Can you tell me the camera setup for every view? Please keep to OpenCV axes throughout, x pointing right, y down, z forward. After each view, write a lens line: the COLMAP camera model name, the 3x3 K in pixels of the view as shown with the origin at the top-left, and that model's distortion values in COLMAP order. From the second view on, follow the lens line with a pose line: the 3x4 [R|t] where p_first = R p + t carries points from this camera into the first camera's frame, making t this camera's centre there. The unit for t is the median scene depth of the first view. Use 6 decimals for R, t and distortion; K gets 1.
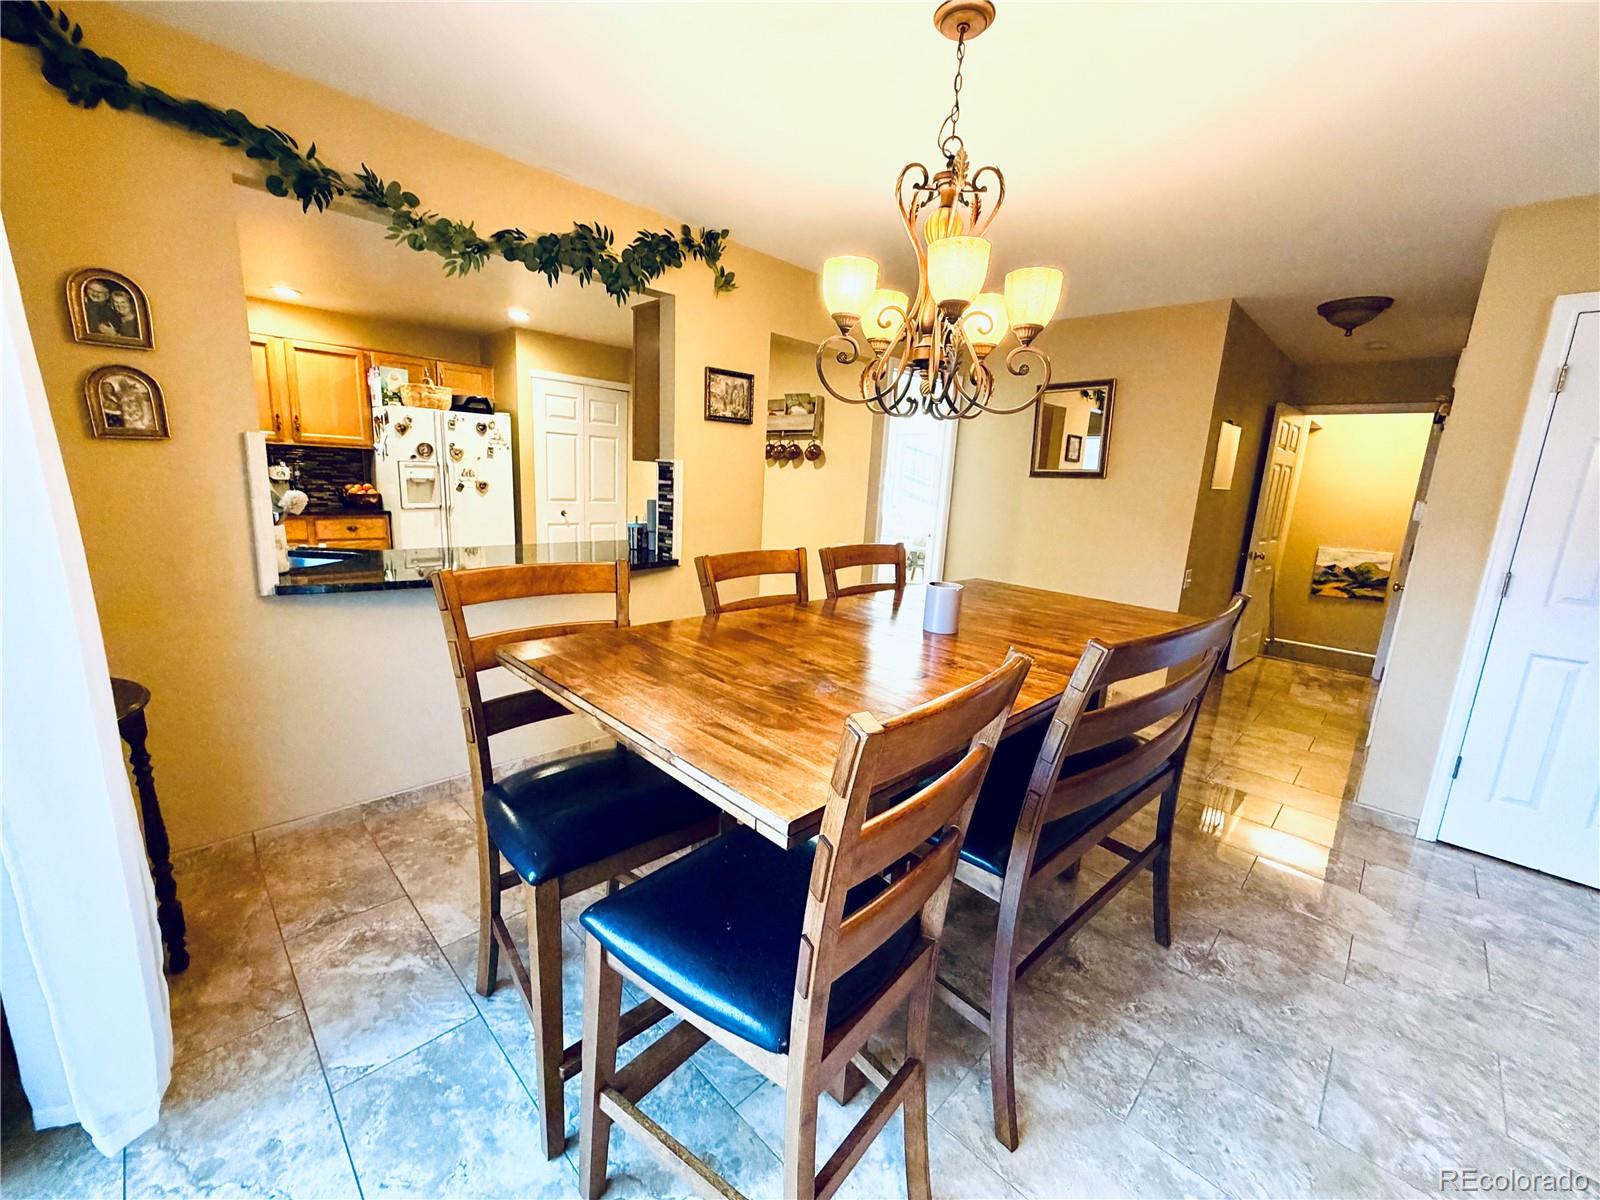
lens RADIAL K [[641.0, 0, 794.1], [0, 641.0, 599.6], [0, 0, 1]] dist [-0.001641, 0.000054]
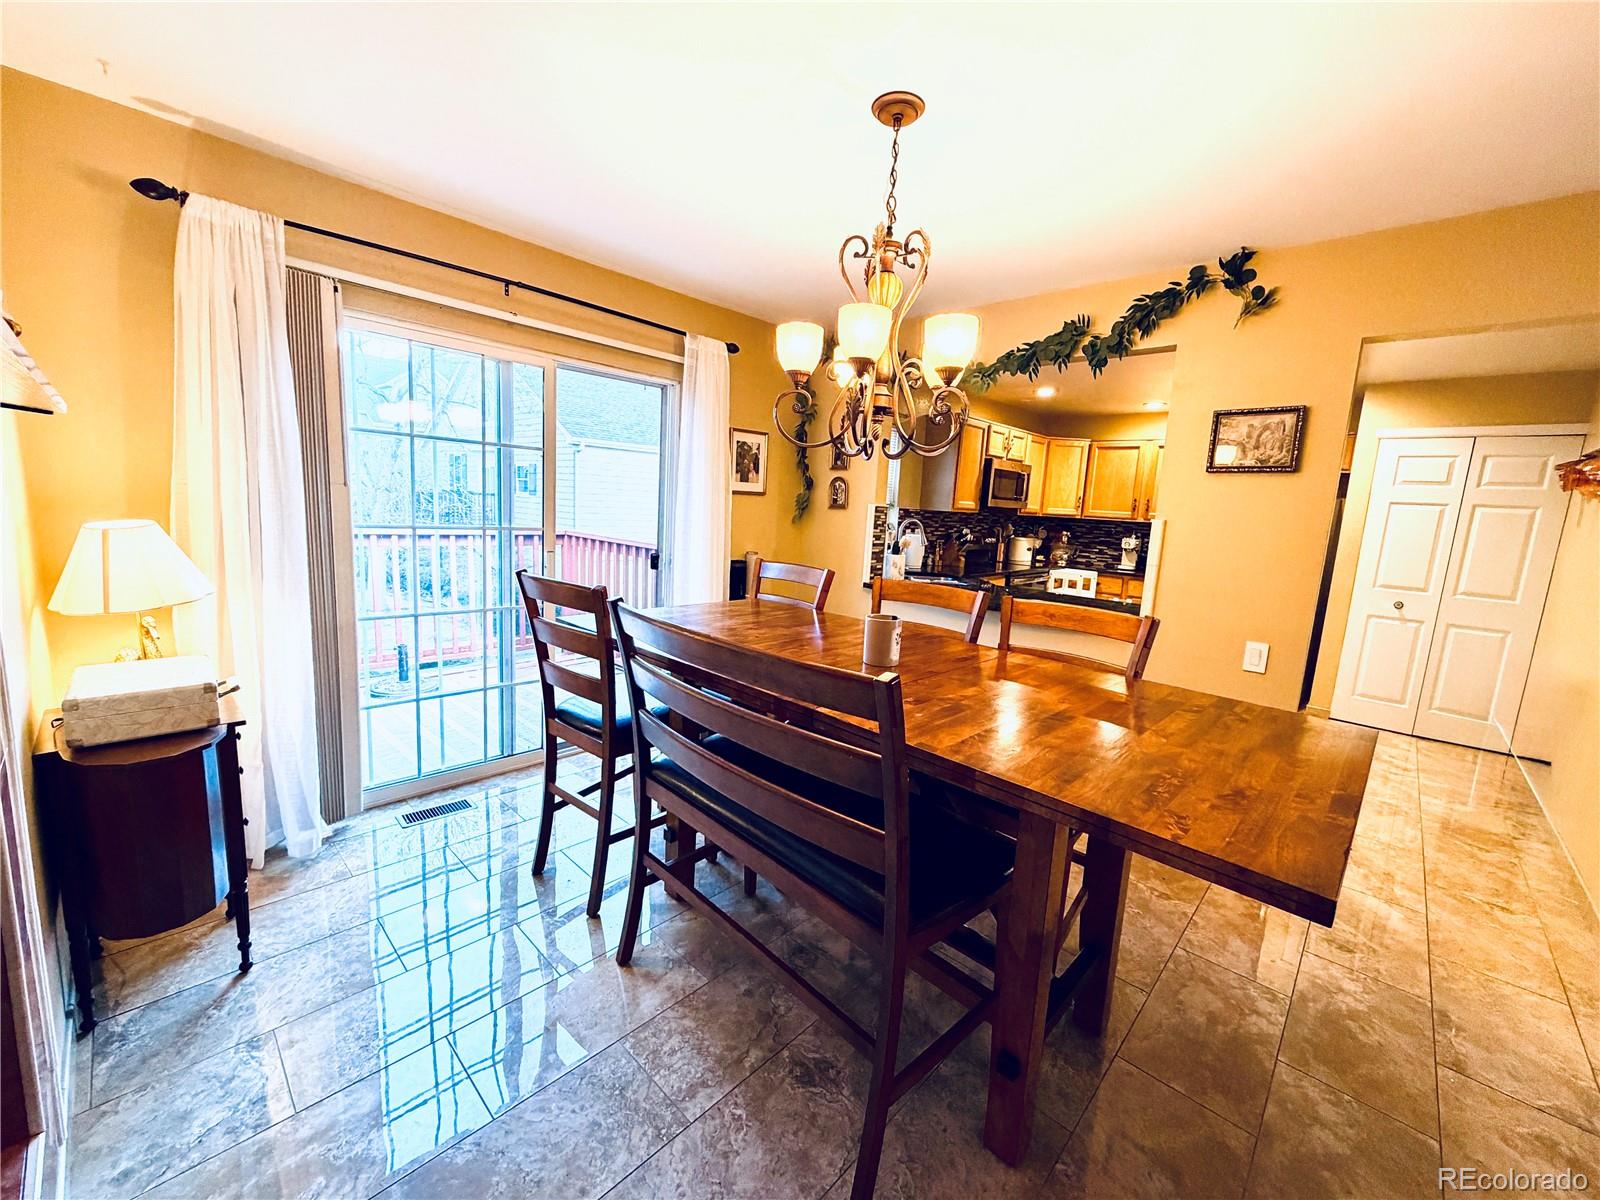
lens RADIAL K [[641.0, 0, 794.1], [0, 641.0, 599.6], [0, 0, 1]] dist [-0.001641, 0.000054]
pose [[0.017079, 0.098920, -0.994949, 0.676073], [-0.244576, 0.965277, 0.091772, -0.058979], [0.969480, 0.241773, 0.040680, 0.451725]]
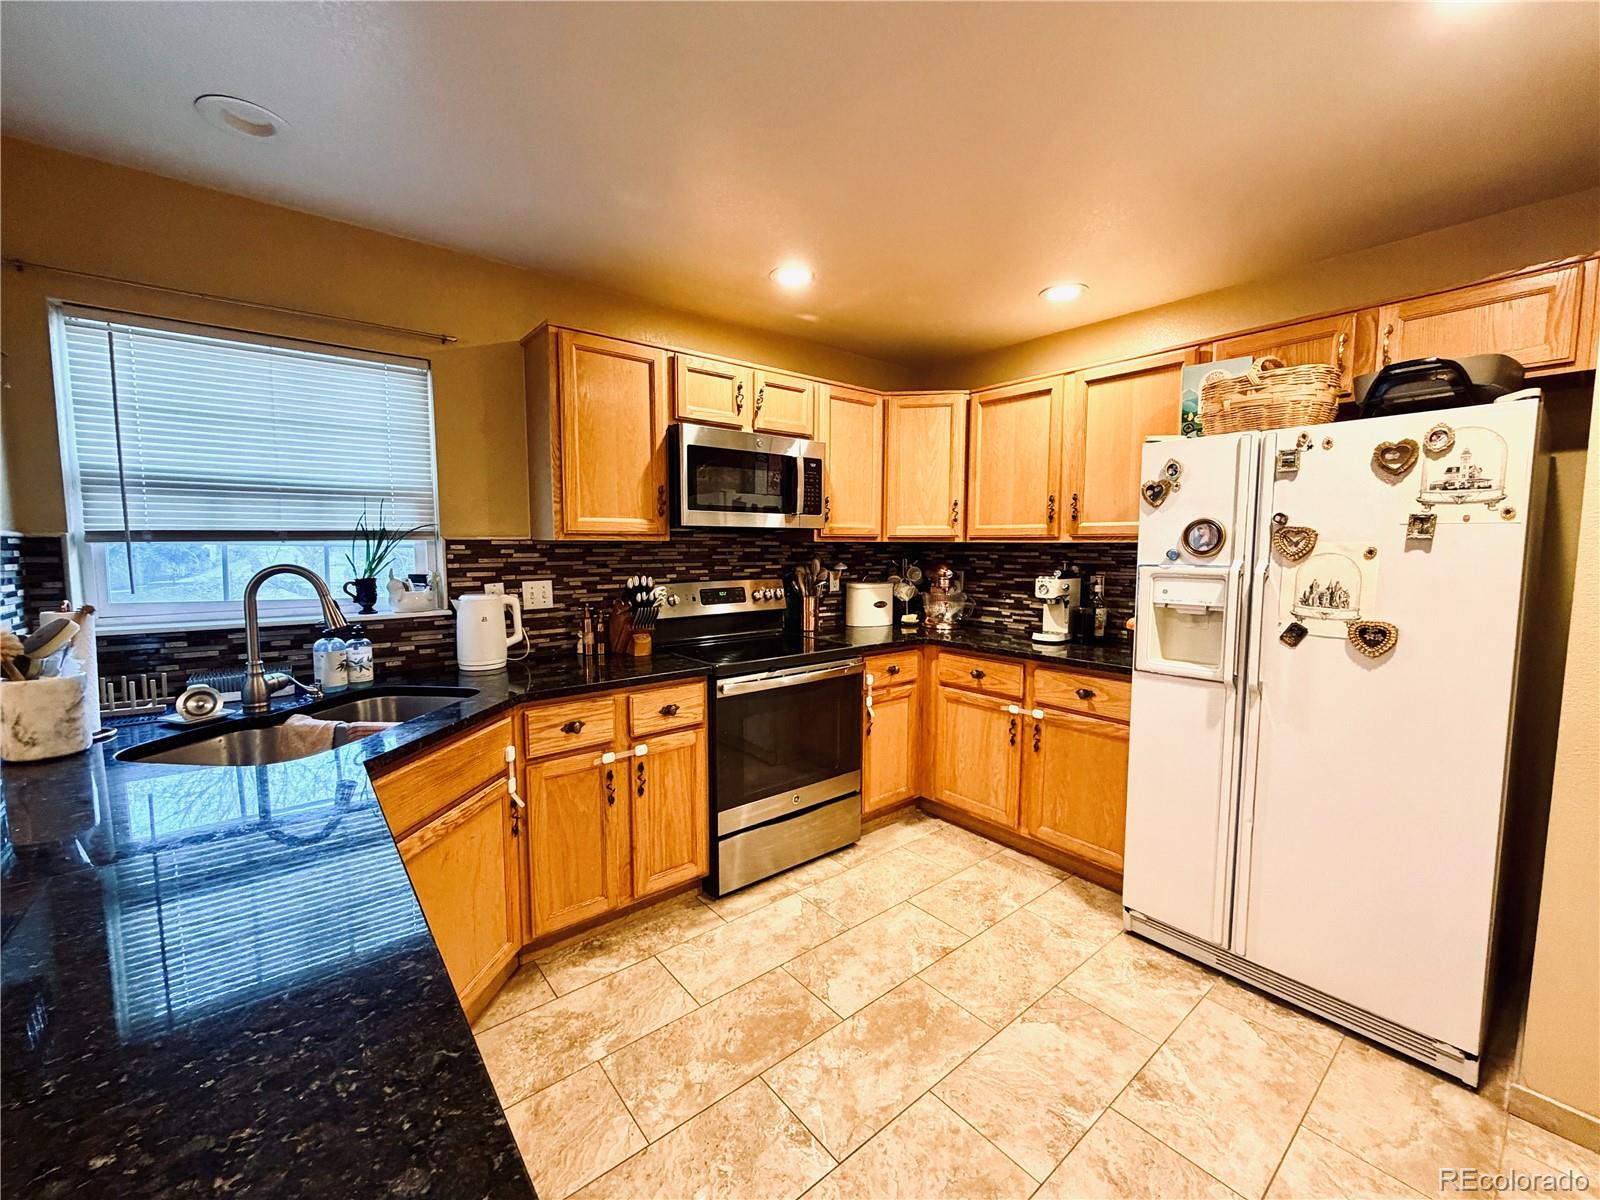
lens RADIAL K [[641.0, 0, 794.1], [0, 641.0, 599.6], [0, 0, 1]] dist [-0.001641, 0.000054]
pose [[-0.117063, 0.032917, -0.992579, -0.207411], [-0.200263, 0.978137, 0.056057, -0.241212], [0.972724, 0.205339, -0.107912, 1.163384]]
